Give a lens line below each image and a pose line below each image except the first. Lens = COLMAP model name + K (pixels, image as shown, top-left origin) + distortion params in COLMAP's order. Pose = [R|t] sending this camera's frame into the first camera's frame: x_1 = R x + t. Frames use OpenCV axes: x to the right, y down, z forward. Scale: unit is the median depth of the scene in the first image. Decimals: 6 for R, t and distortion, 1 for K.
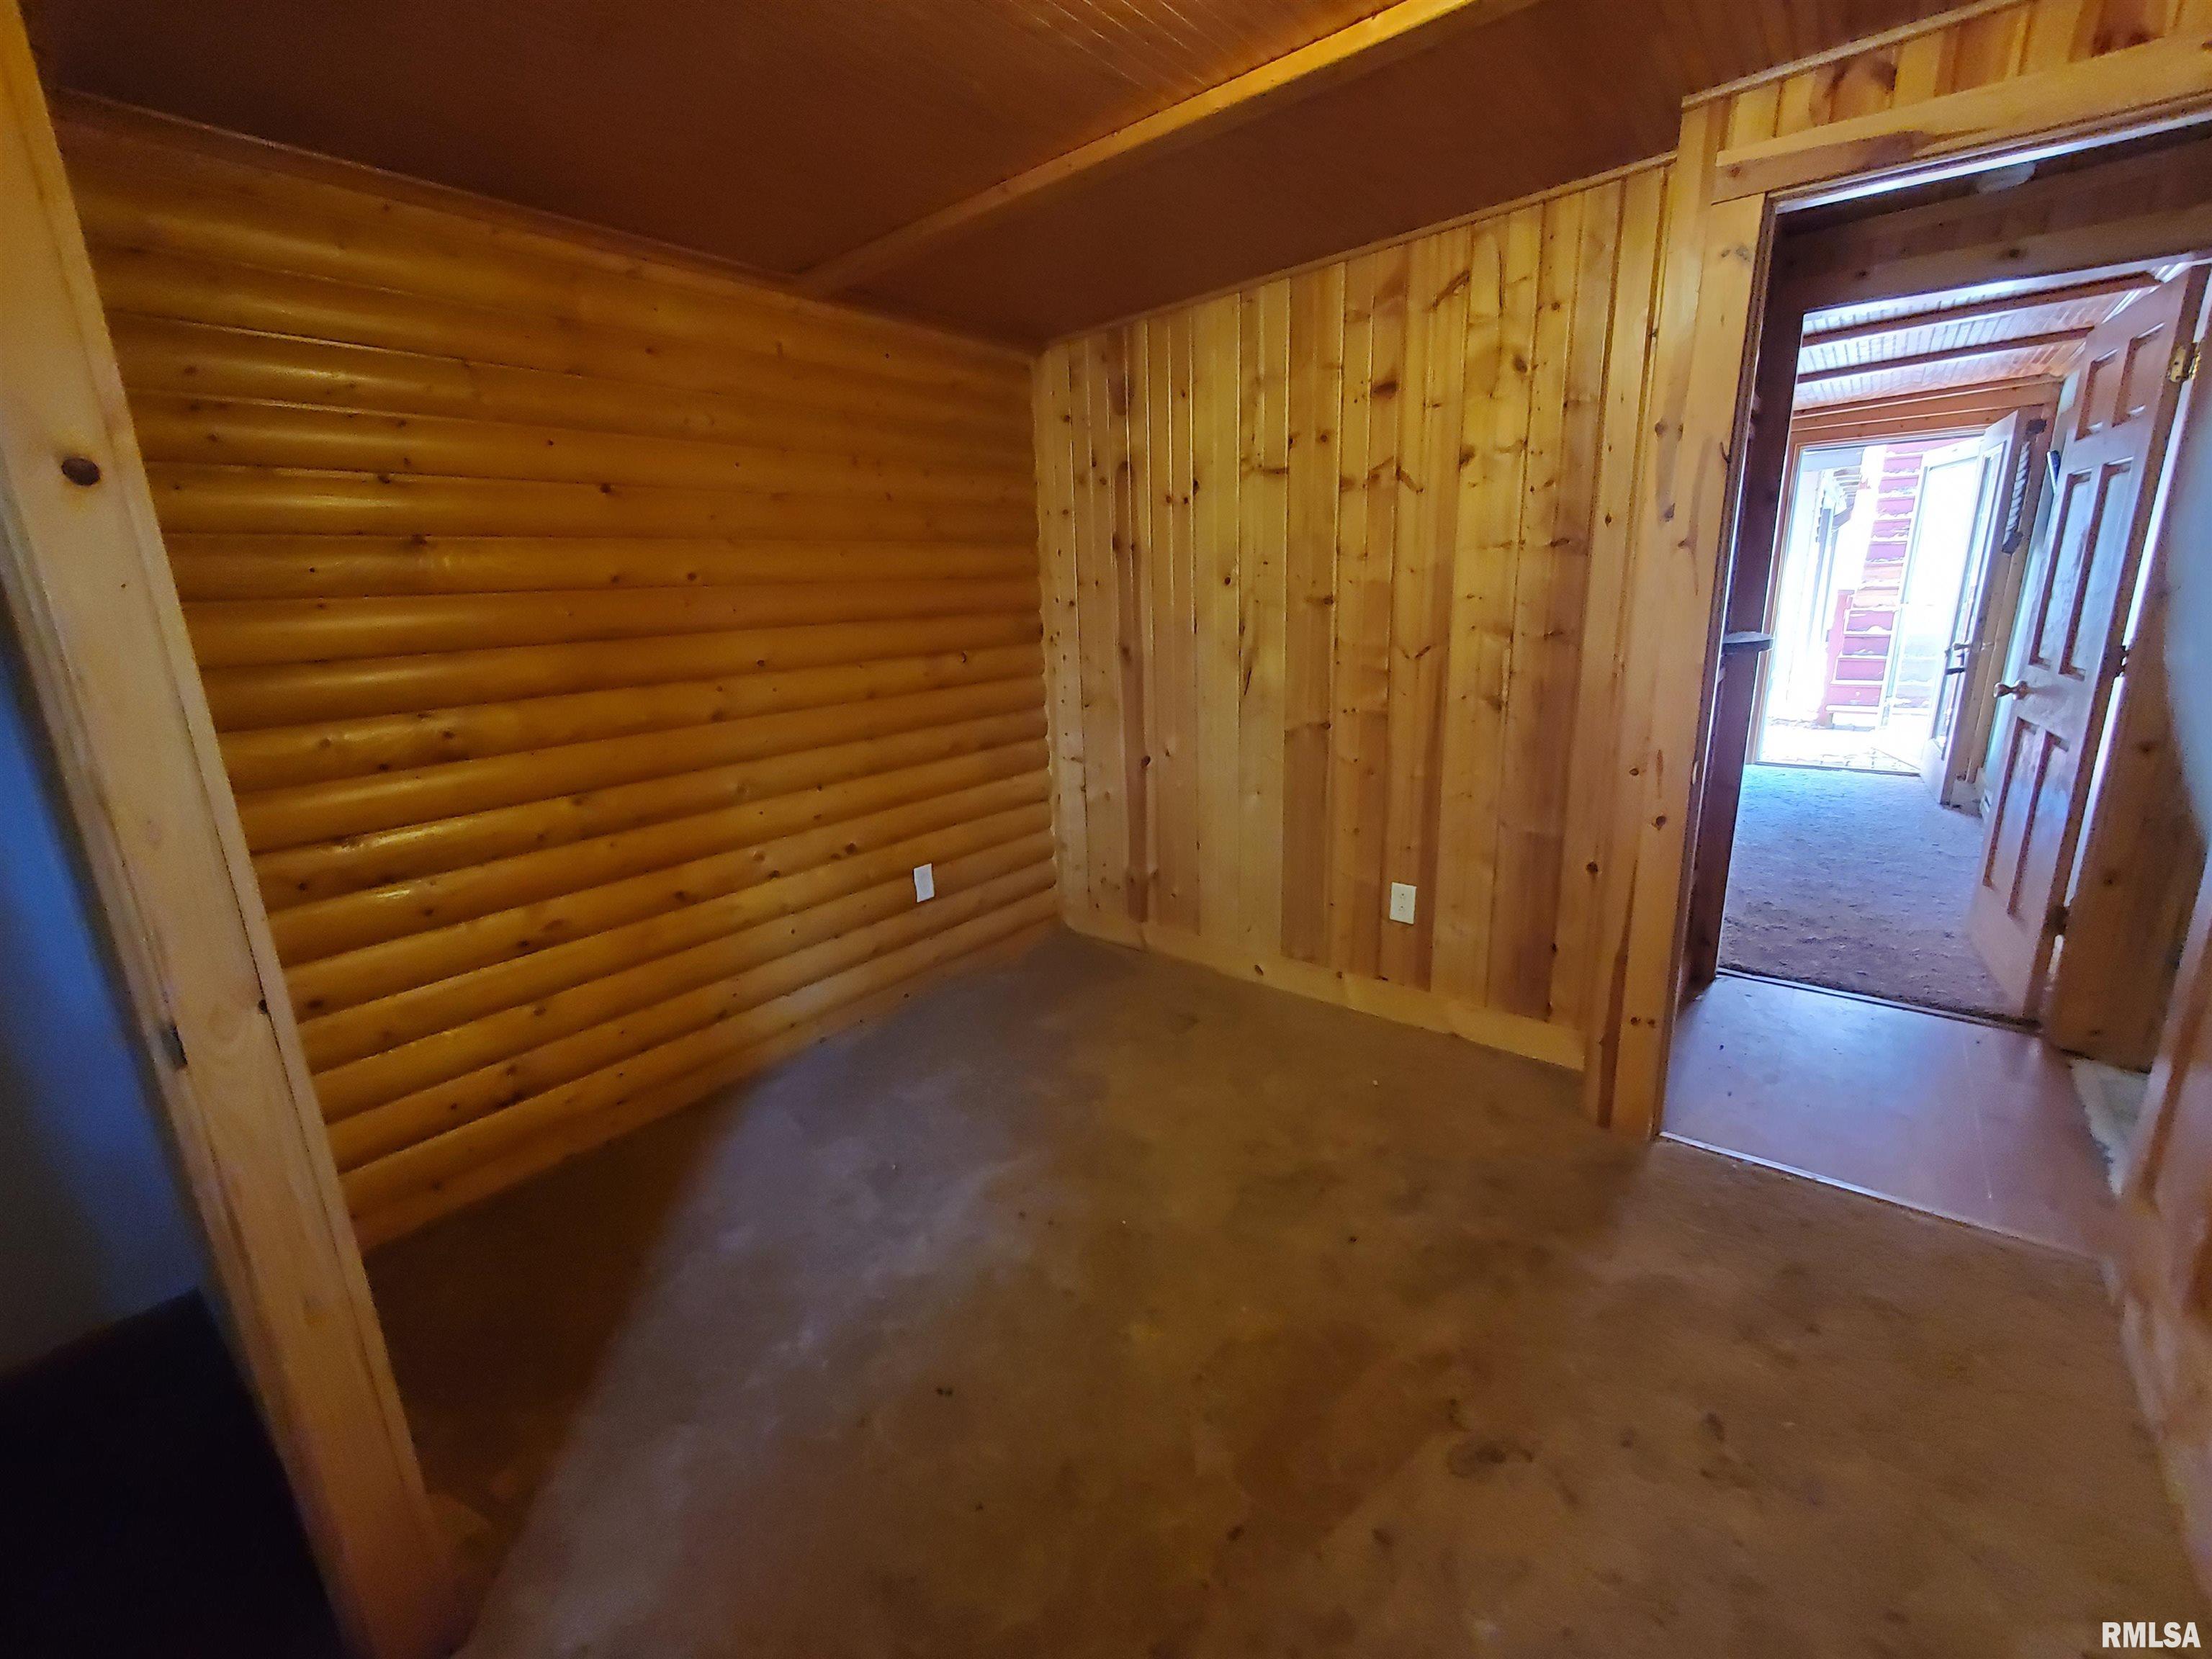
lens RADIAL K [[930.2, 0, 1123.0], [0, 930.2, 825.8], [0, 0, 1]] dist [0.000210, -0.000127]
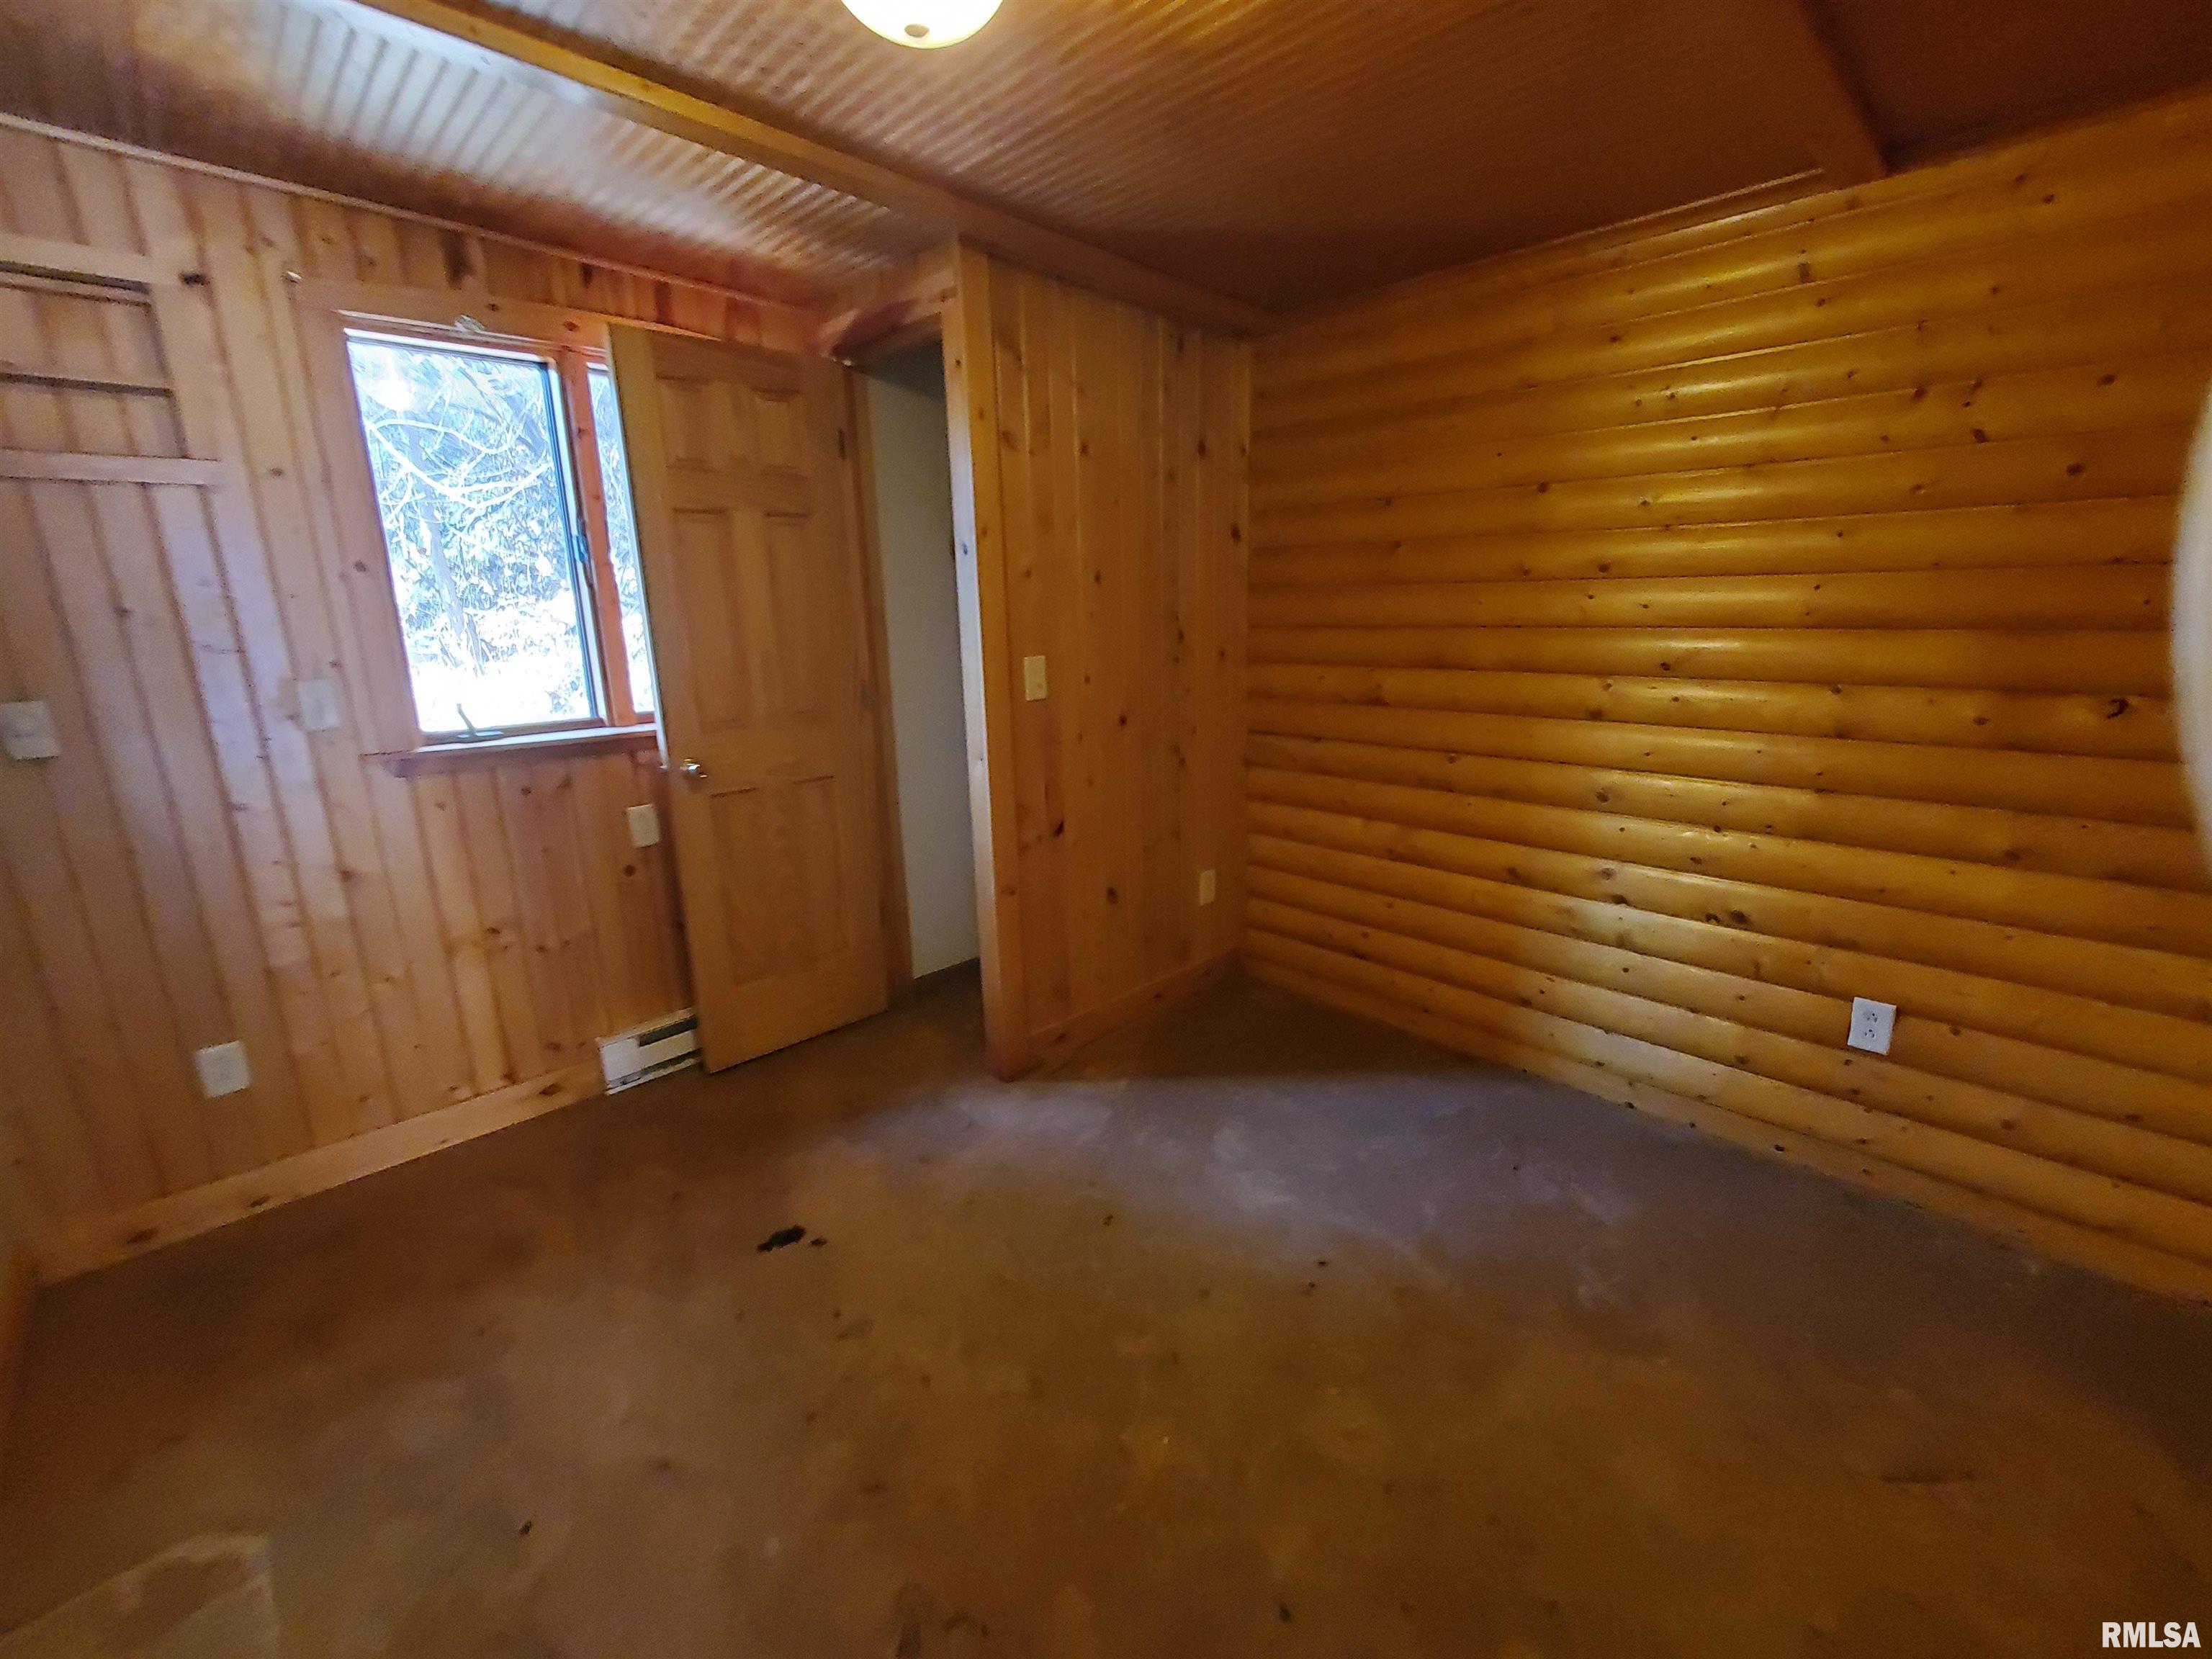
lens RADIAL K [[930.2, 0, 1123.0], [0, 930.2, 825.8], [0, 0, 1]] dist [0.000210, -0.000127]
pose [[-0.124730, 0.269861, -0.954787, 0.490880], [-0.235143, 0.926847, 0.292682, -0.152856], [0.963925, 0.261017, -0.052149, 0.528113]]
